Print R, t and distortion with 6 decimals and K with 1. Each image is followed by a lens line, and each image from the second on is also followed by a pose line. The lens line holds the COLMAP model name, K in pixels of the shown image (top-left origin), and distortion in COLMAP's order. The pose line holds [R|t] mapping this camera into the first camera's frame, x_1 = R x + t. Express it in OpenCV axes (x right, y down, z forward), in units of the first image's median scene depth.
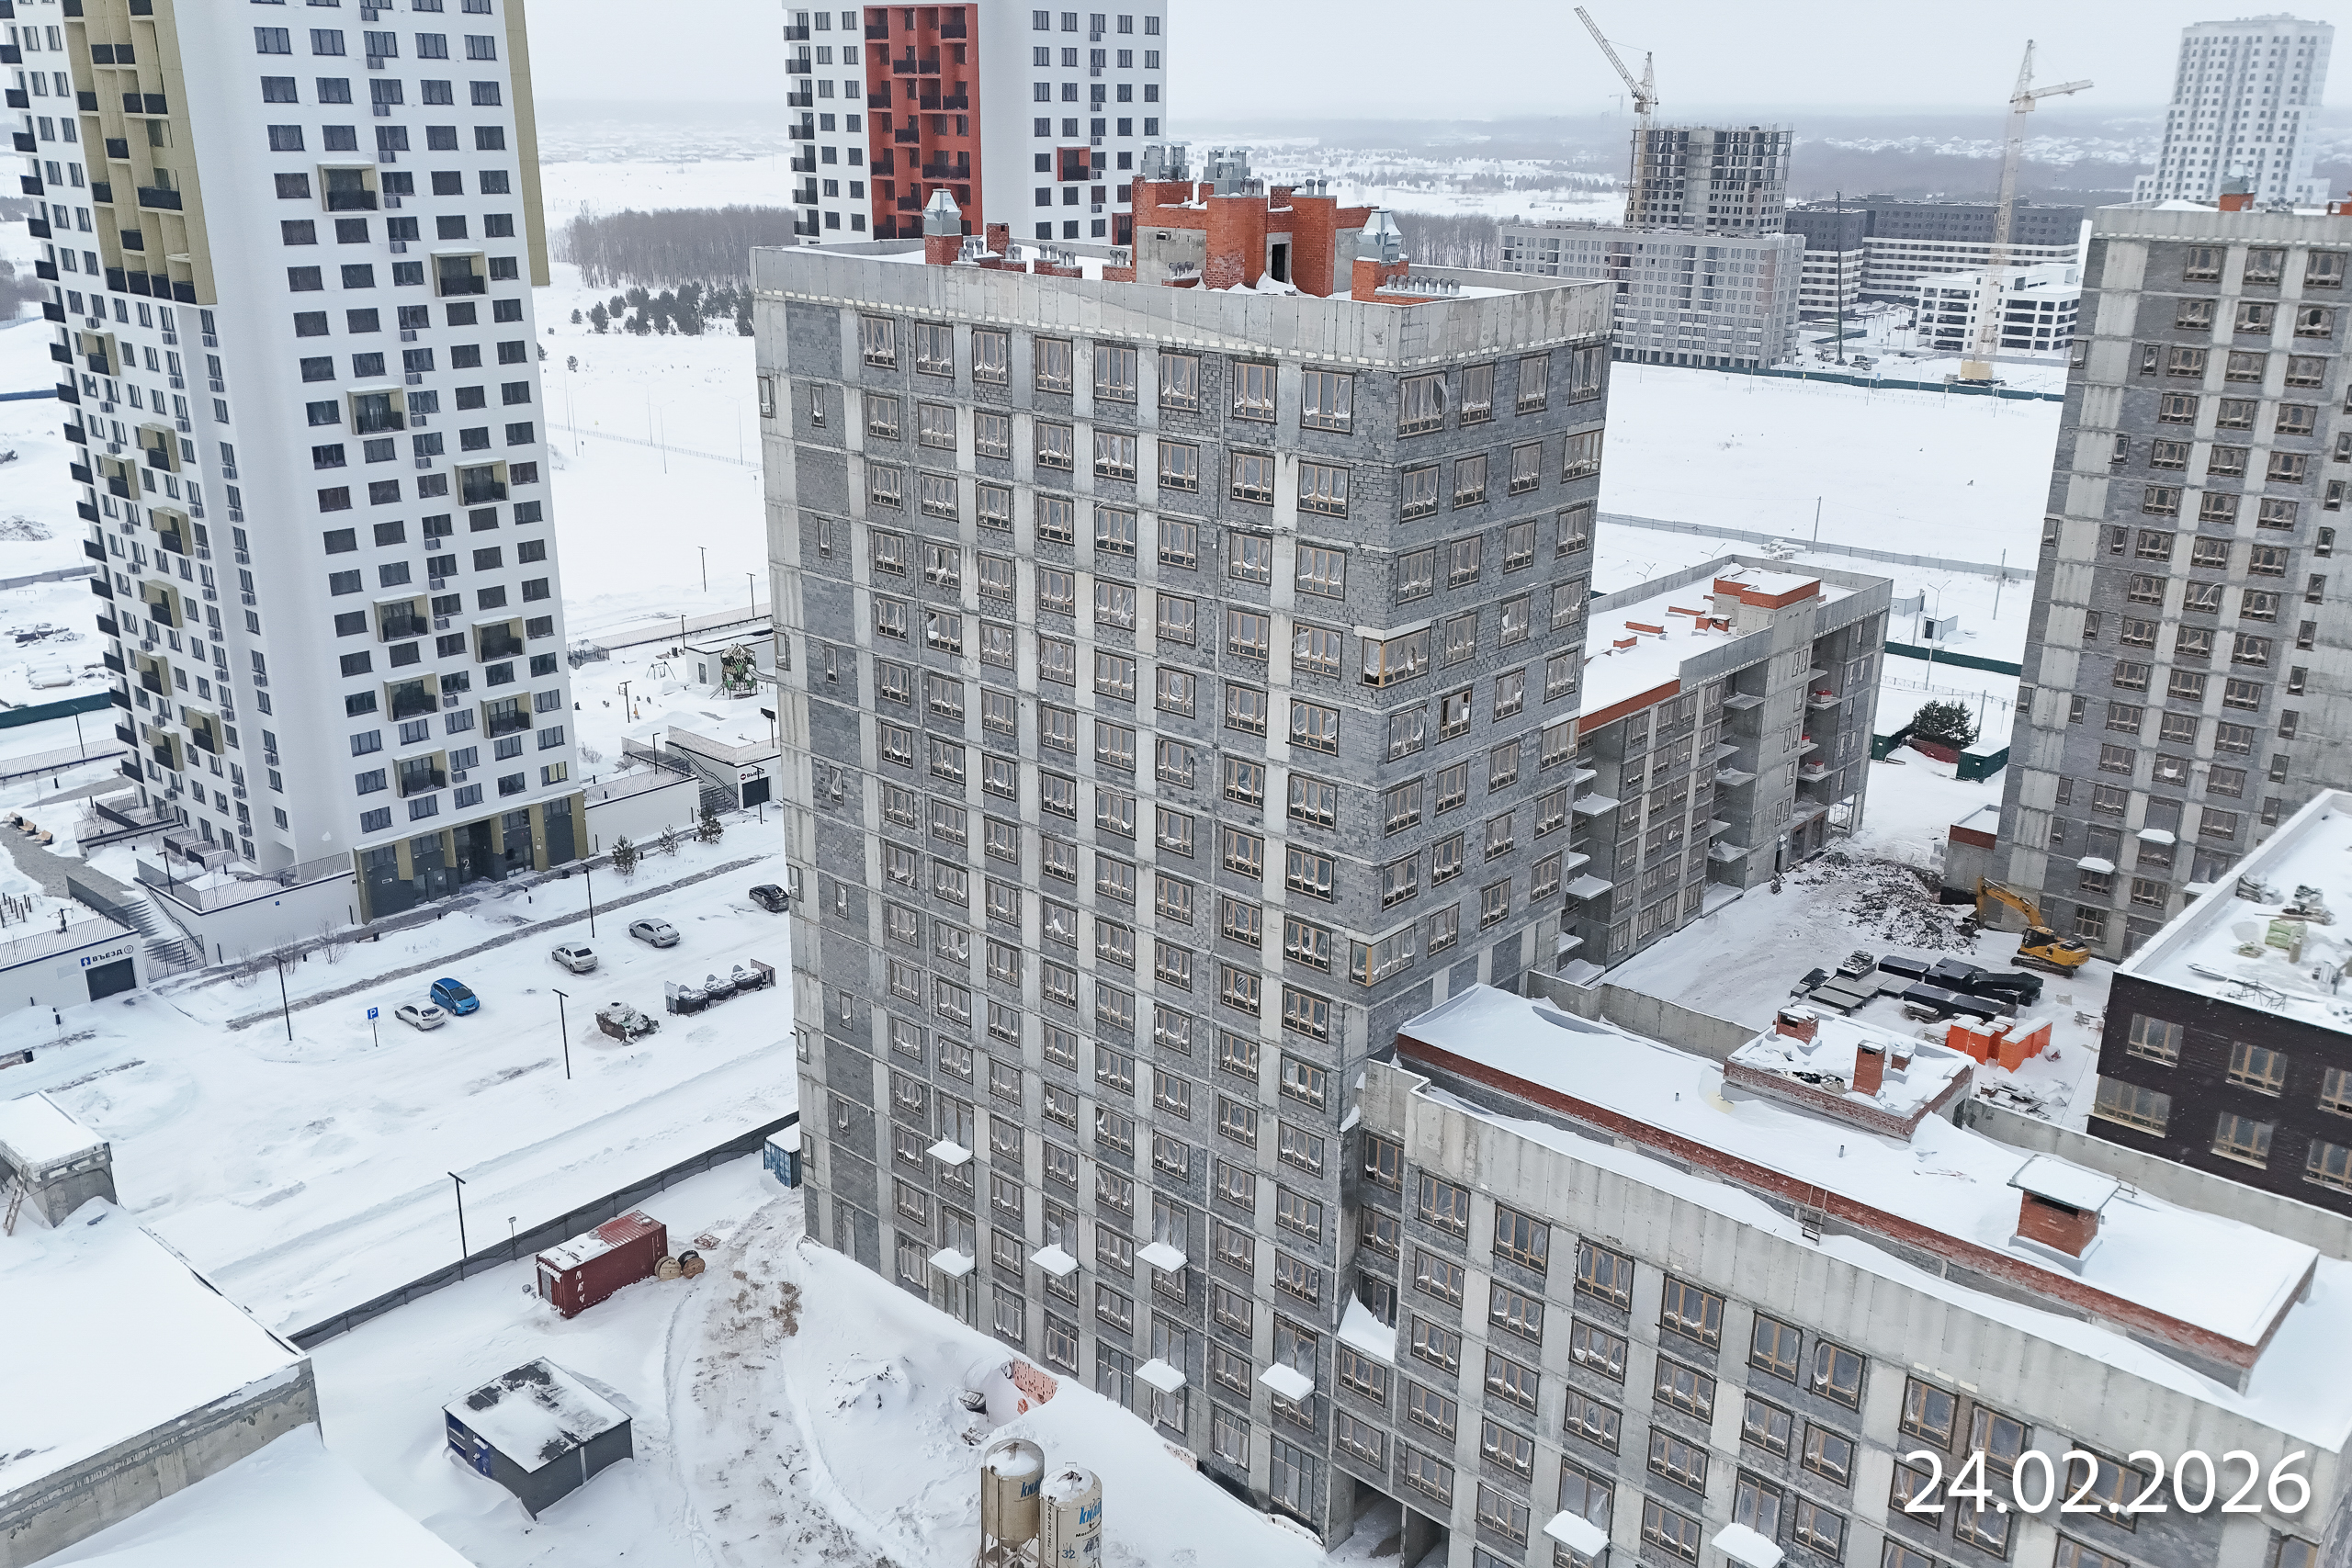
lens RADIAL K [[2026.3, 0, 1179.2], [0, 2026.3, 790.7], [0, 0, 1]] dist [0.087352, -0.087350]
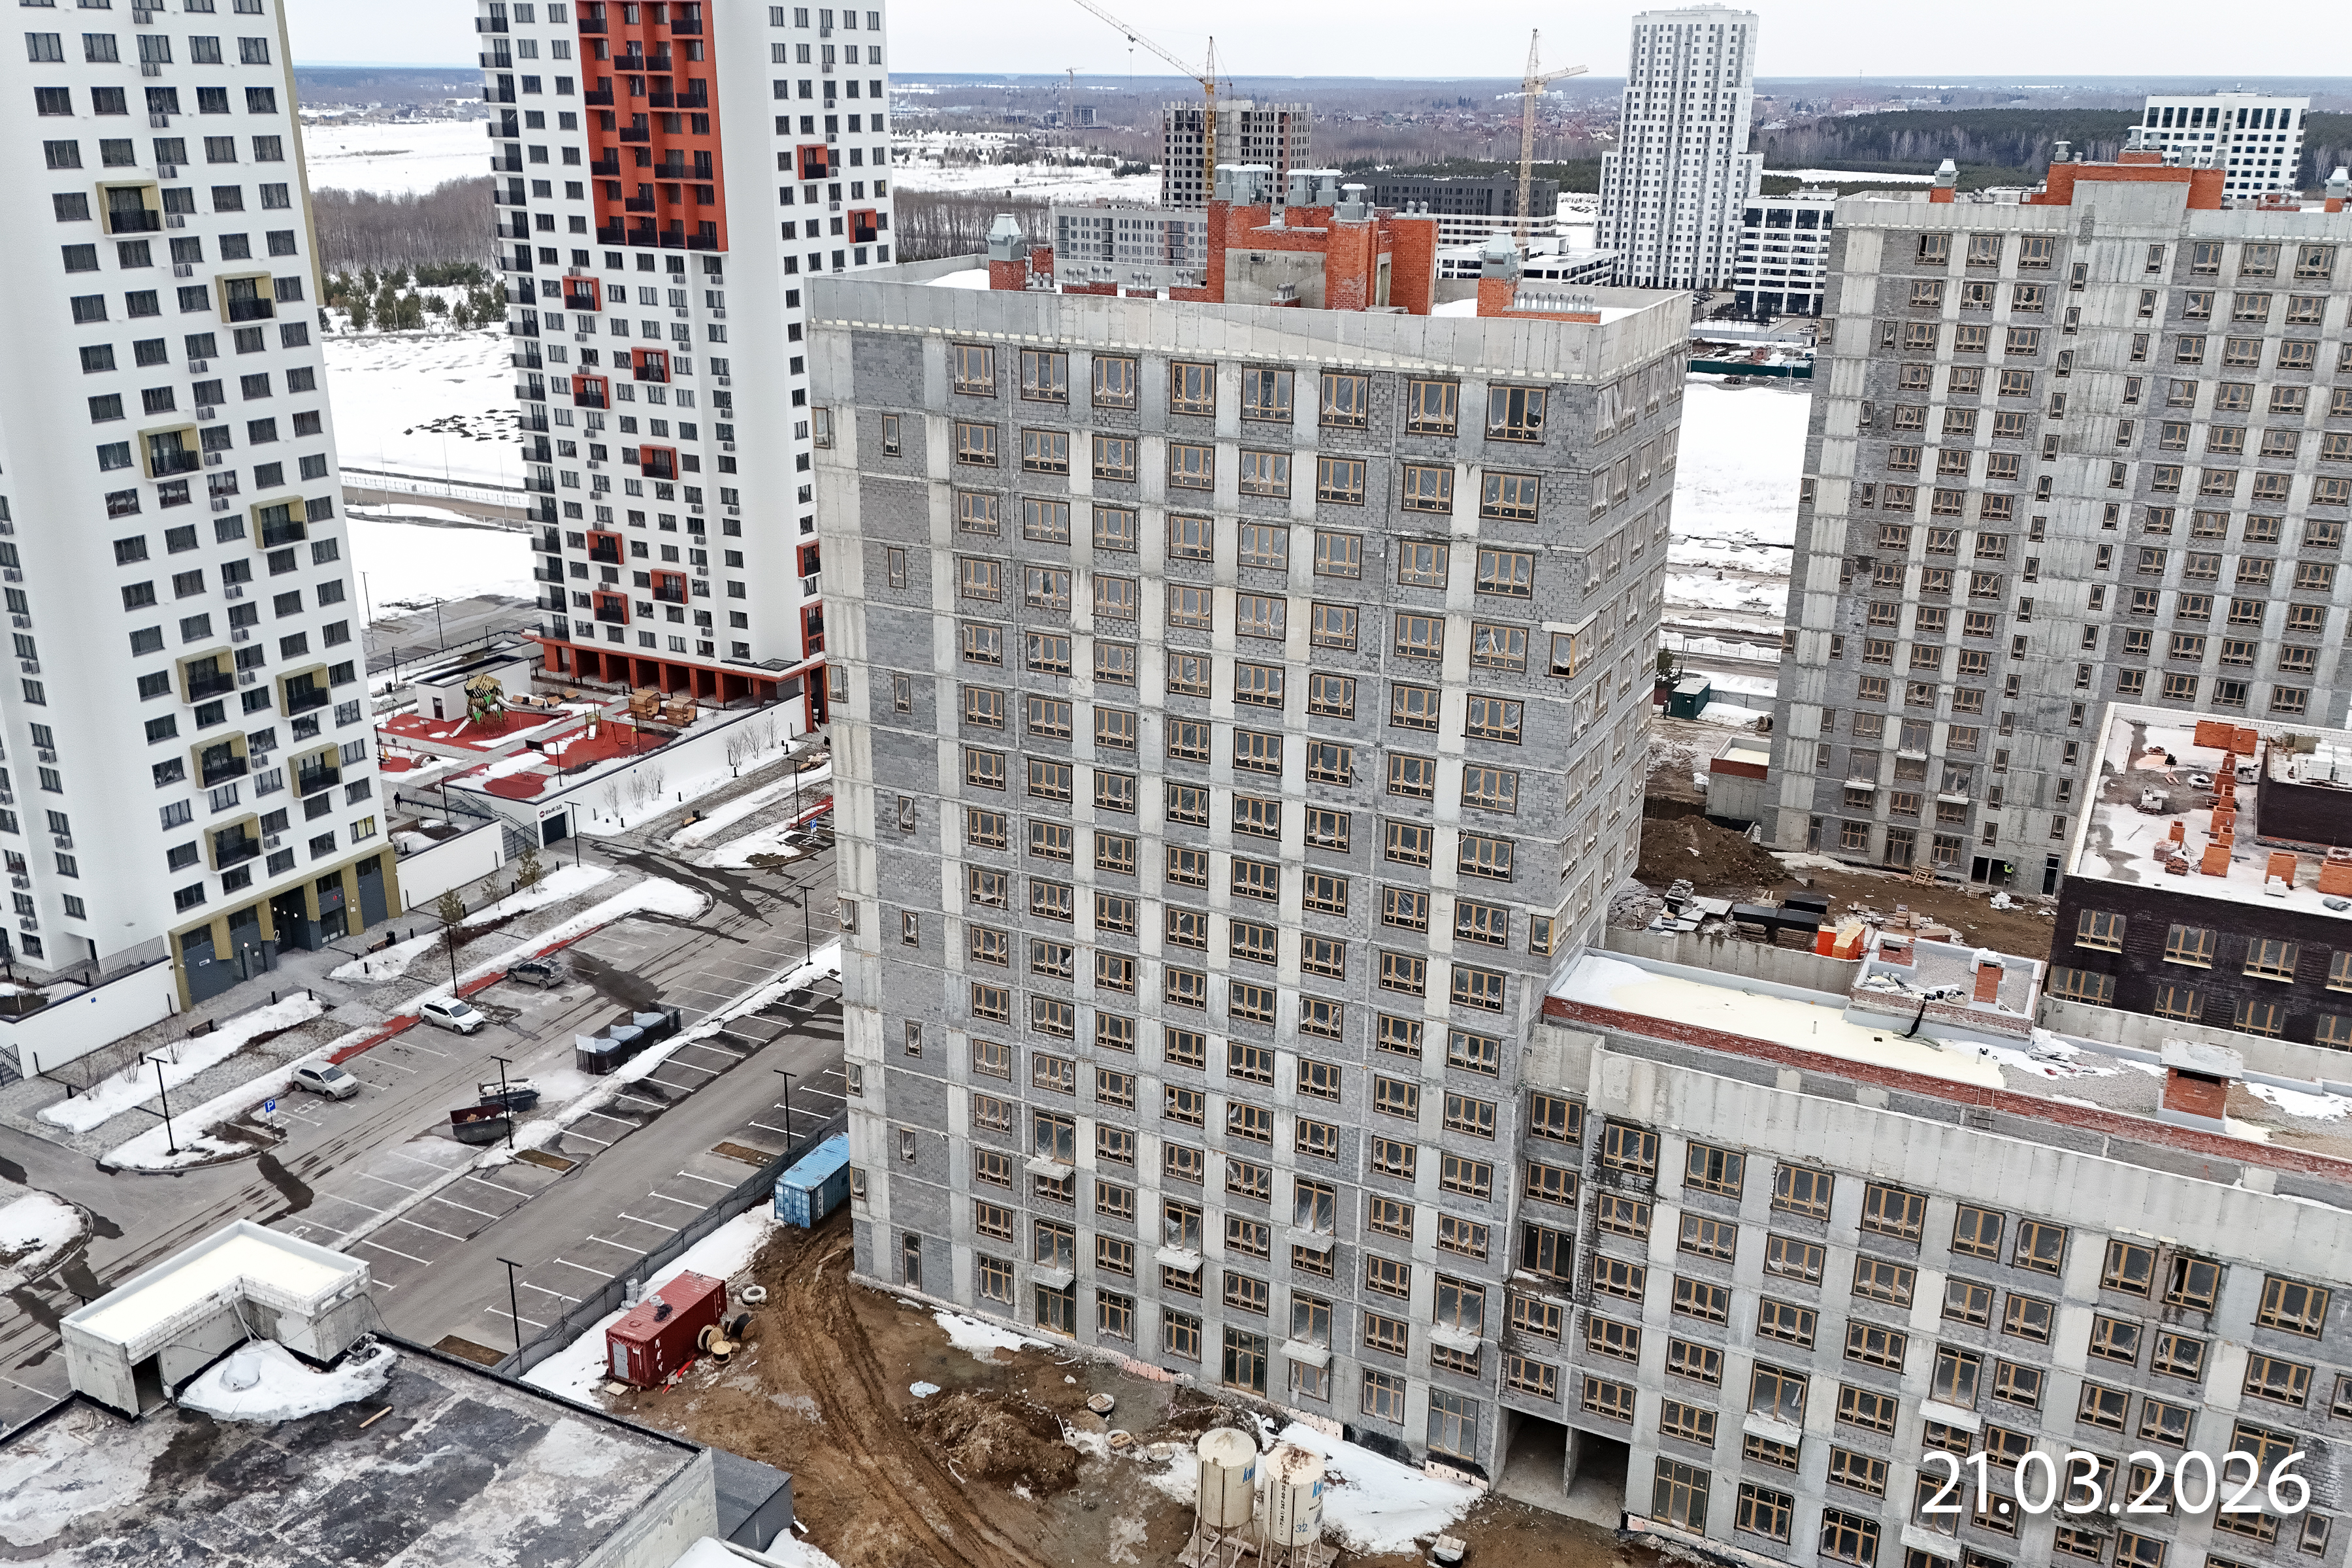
lens RADIAL K [[2026.5, 0, 1179.2], [0, 2026.5, 790.7], [0, 0, 1]] dist [0.087352, -0.087350]
pose [[0.965637, -0.087670, 0.244661, -0.200748], [0.084557, 0.996148, 0.023220, -0.018394], [-0.245754, -0.001735, 0.969331, 0.002761]]
